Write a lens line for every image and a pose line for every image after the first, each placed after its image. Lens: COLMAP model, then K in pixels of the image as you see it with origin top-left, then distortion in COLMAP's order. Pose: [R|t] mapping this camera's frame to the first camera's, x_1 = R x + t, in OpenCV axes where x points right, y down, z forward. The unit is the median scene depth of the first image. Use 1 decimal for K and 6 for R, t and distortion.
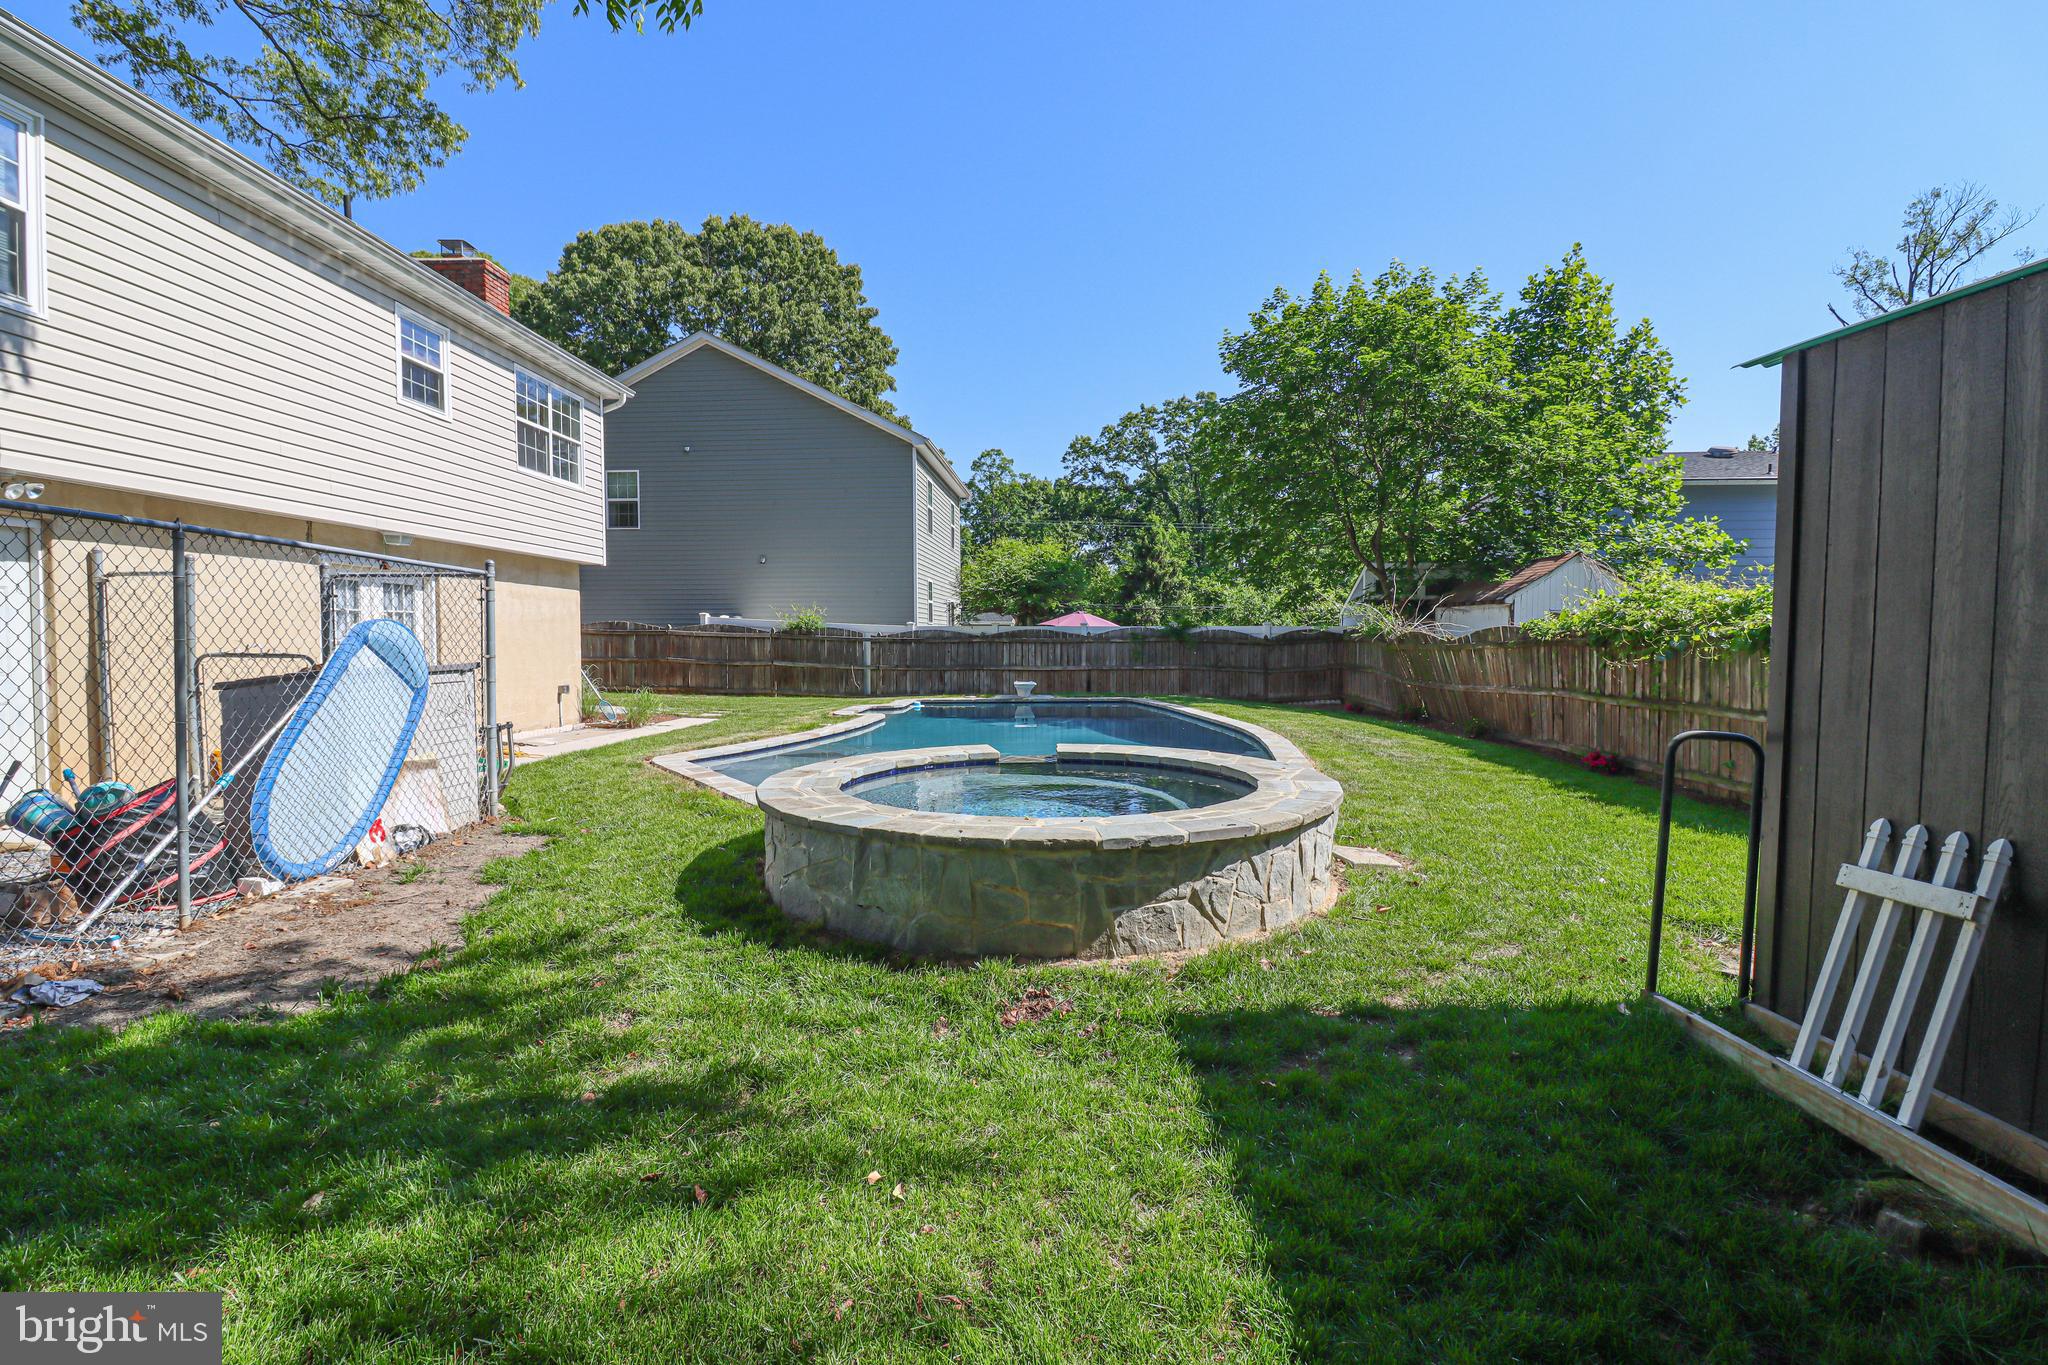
lens RADIAL K [[945.4, 0, 1025.5], [0, 945.4, 672.6], [0, 0, 1]] dist [-0.008855, -0.000399]
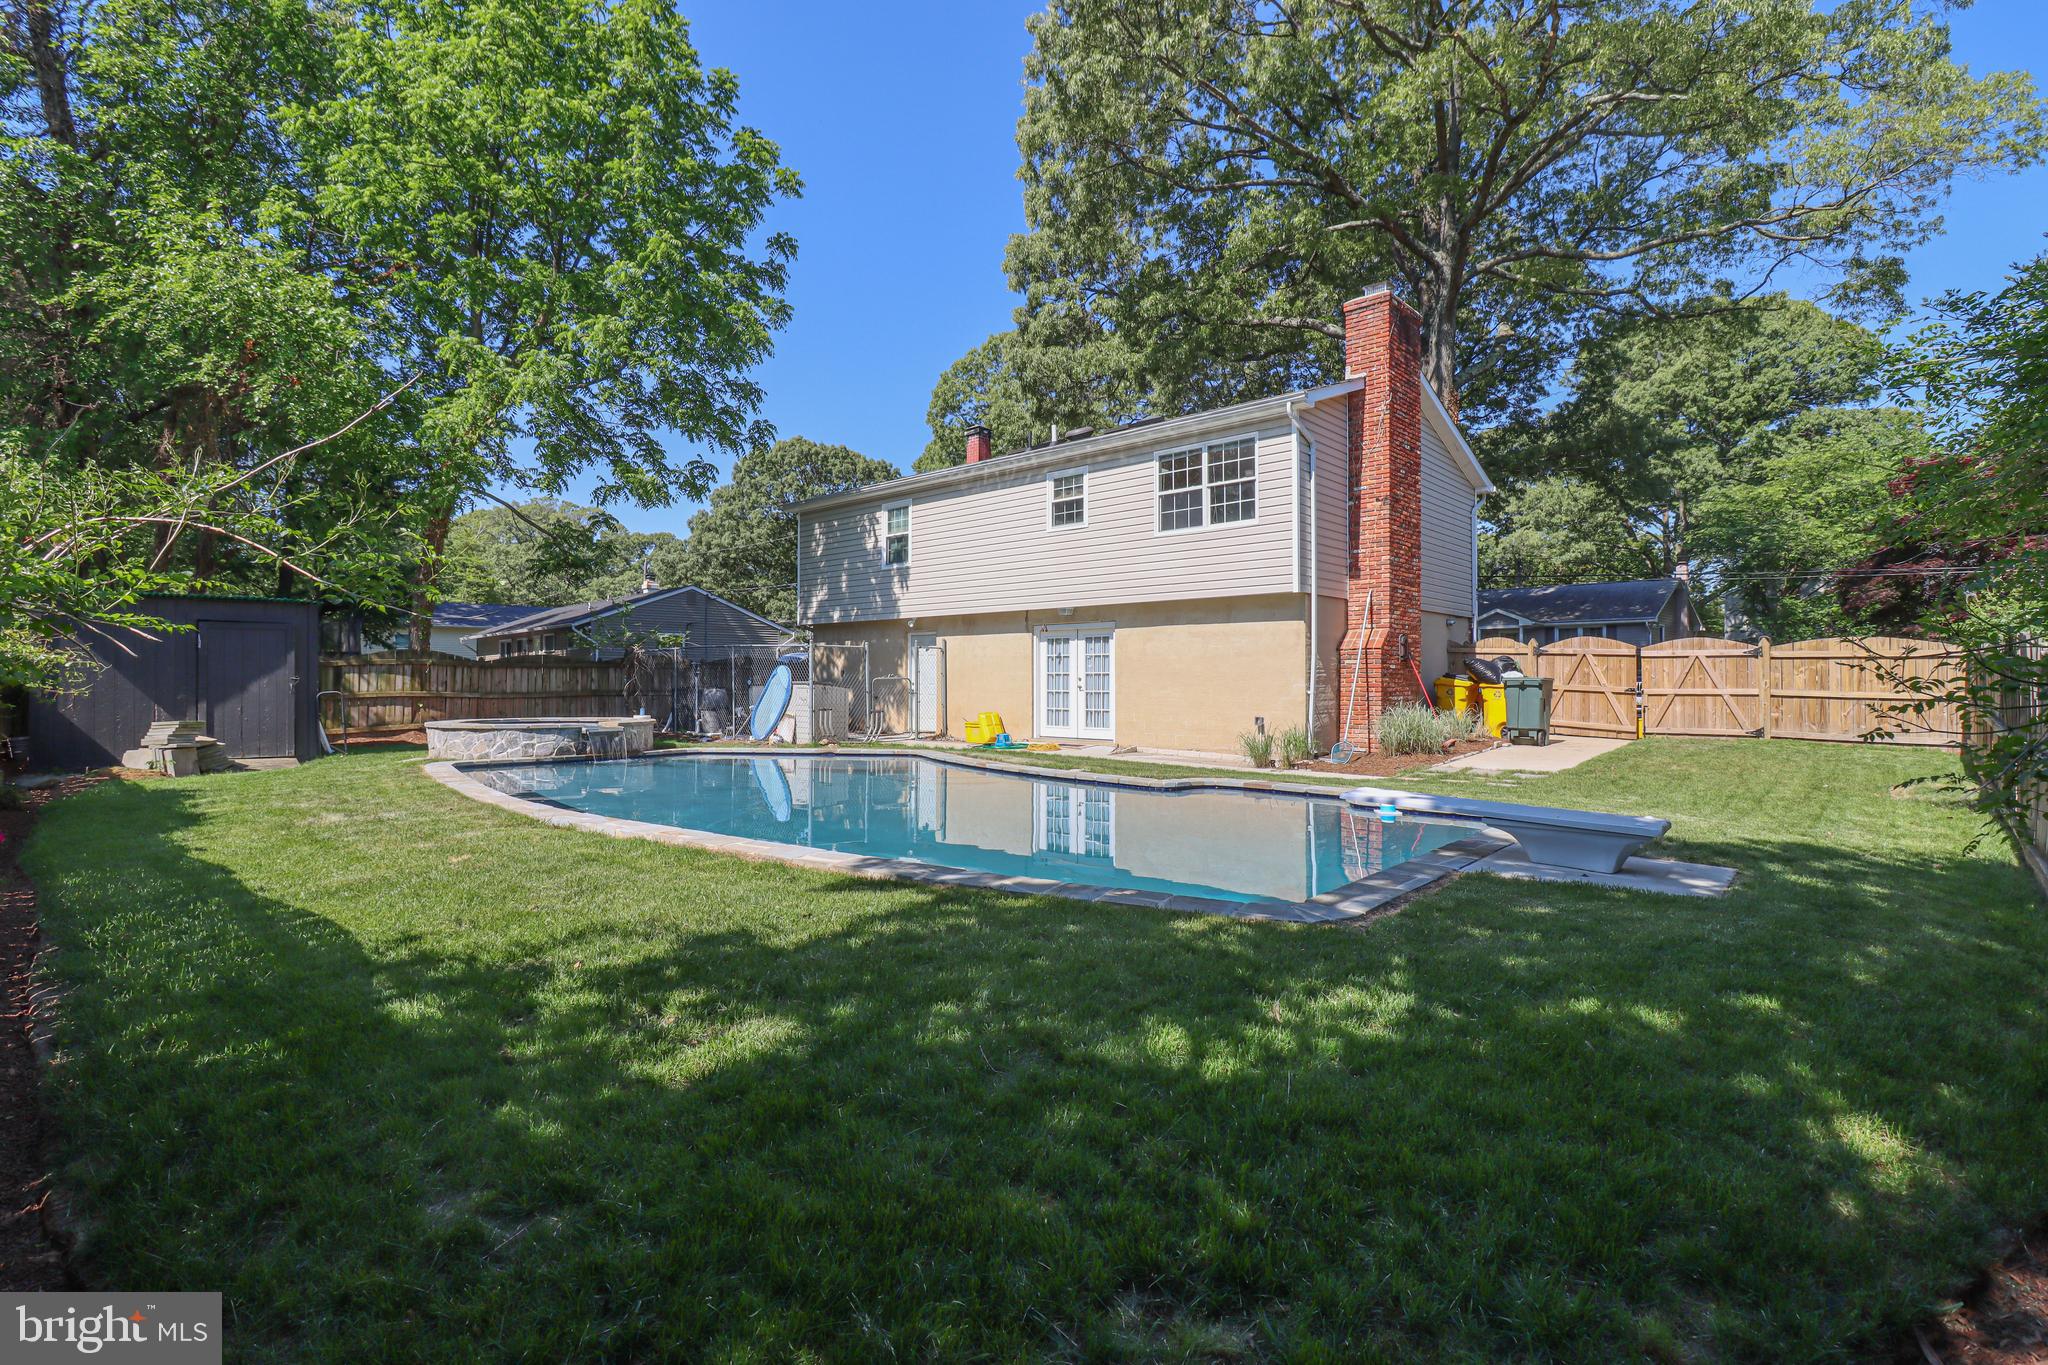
lens RADIAL K [[945.4, 0, 1025.5], [0, 945.4, 672.6], [0, 0, 1]] dist [-0.008855, -0.000399]
pose [[-0.654817, -0.006029, -0.755763, 0.600650], [-0.029044, 0.999430, 0.017192, -0.059269], [0.755229, 0.033208, -0.654619, 1.961880]]
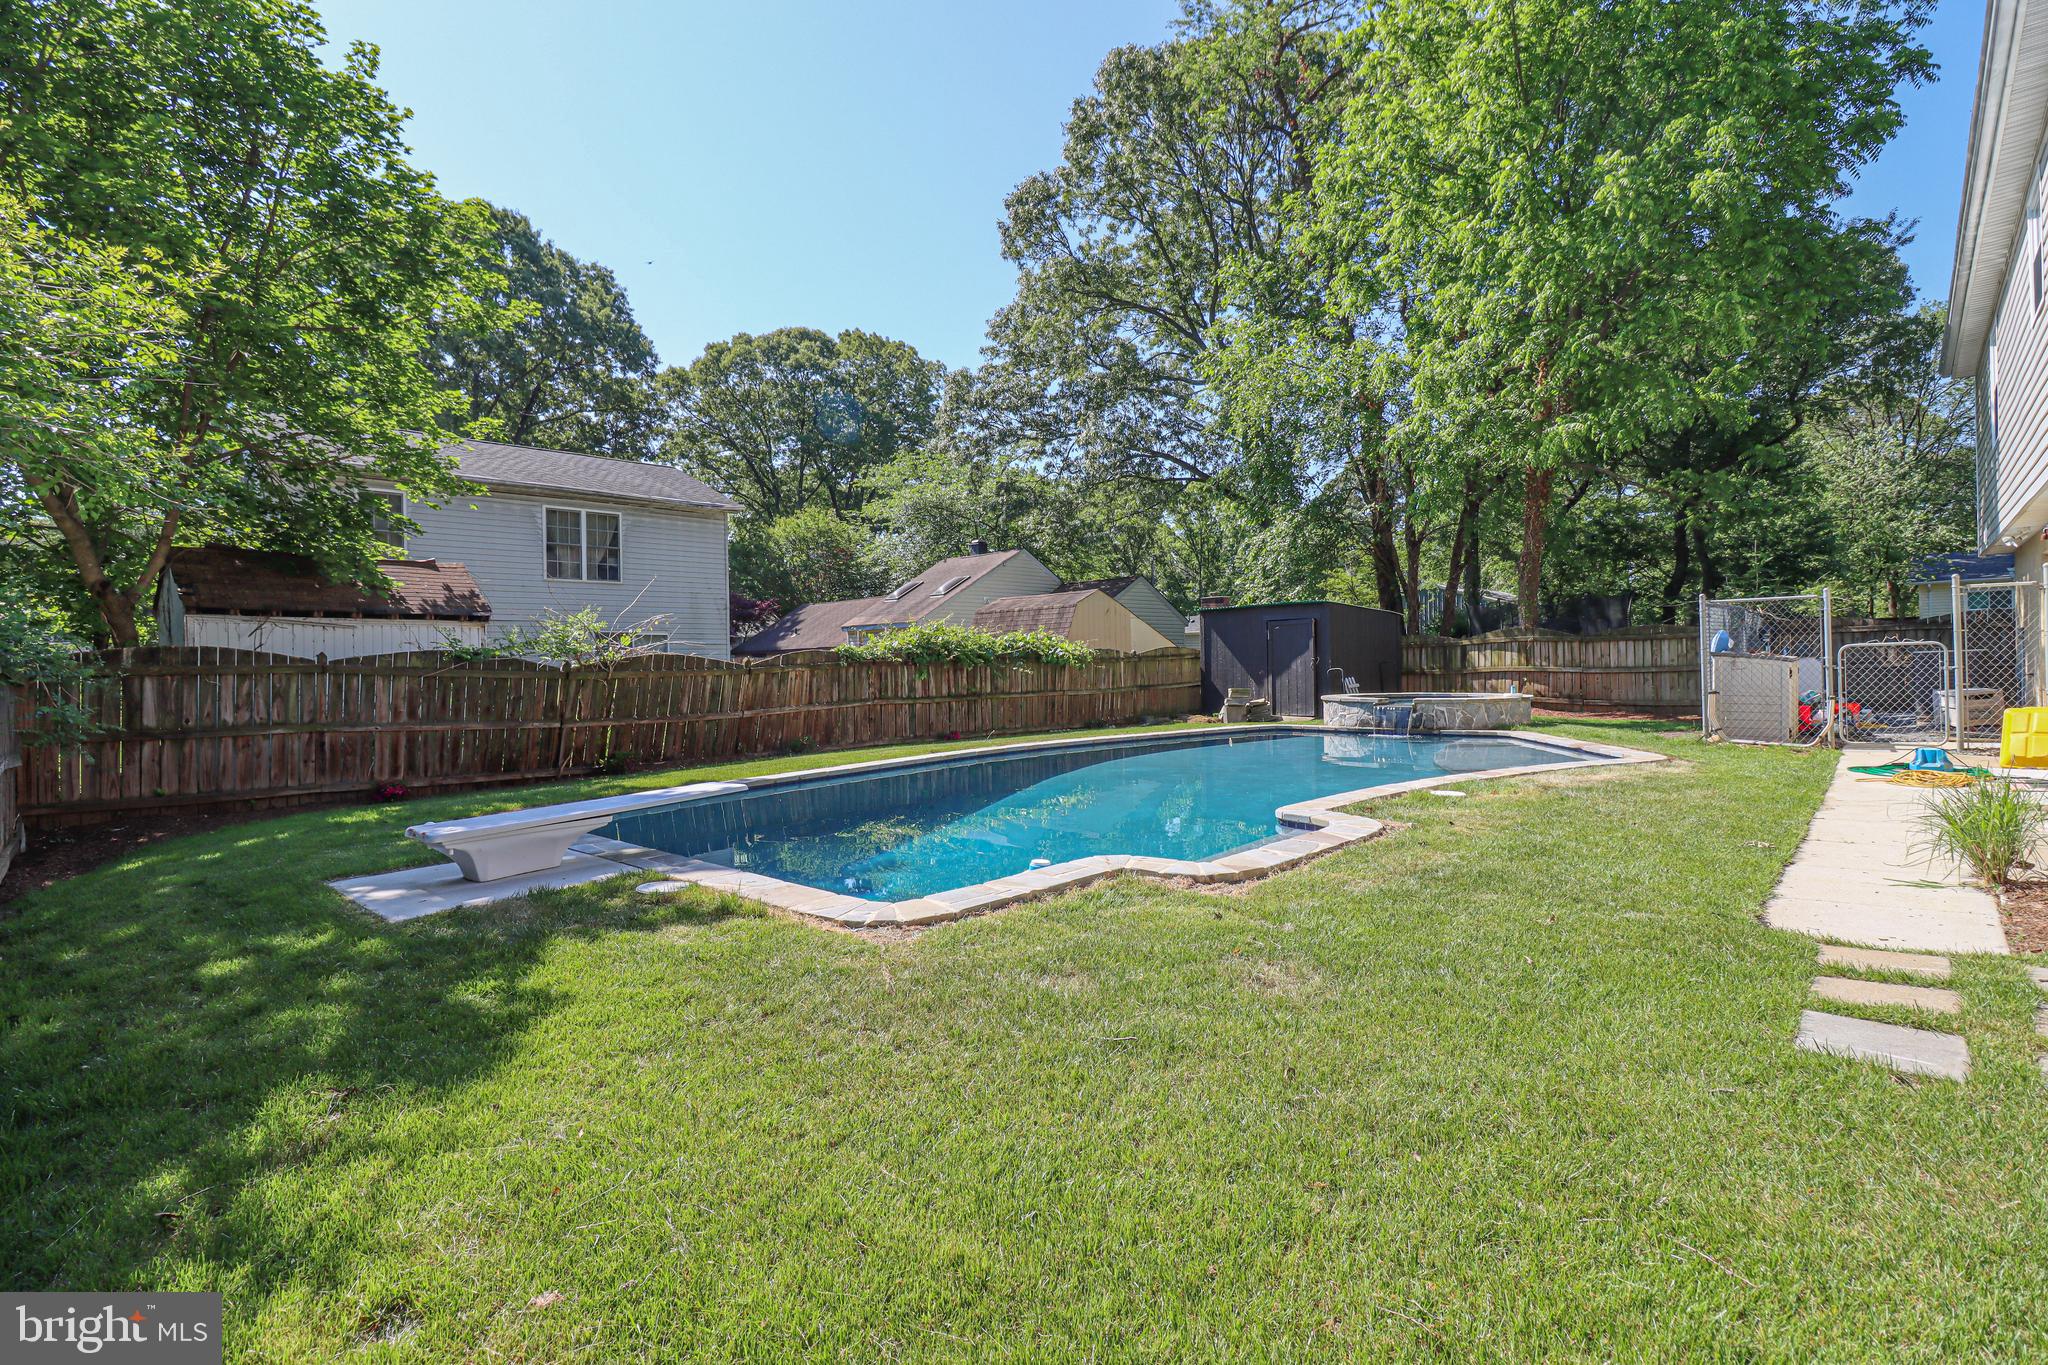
lens RADIAL K [[945.4, 0, 1025.5], [0, 945.4, 672.6], [0, 0, 1]] dist [-0.008855, -0.000399]
pose [[-0.747157, 0.013318, 0.664514, -0.511622], [0.047094, 0.998347, 0.032943, -0.057218], [-0.662977, 0.055909, -0.746549, 2.028959]]
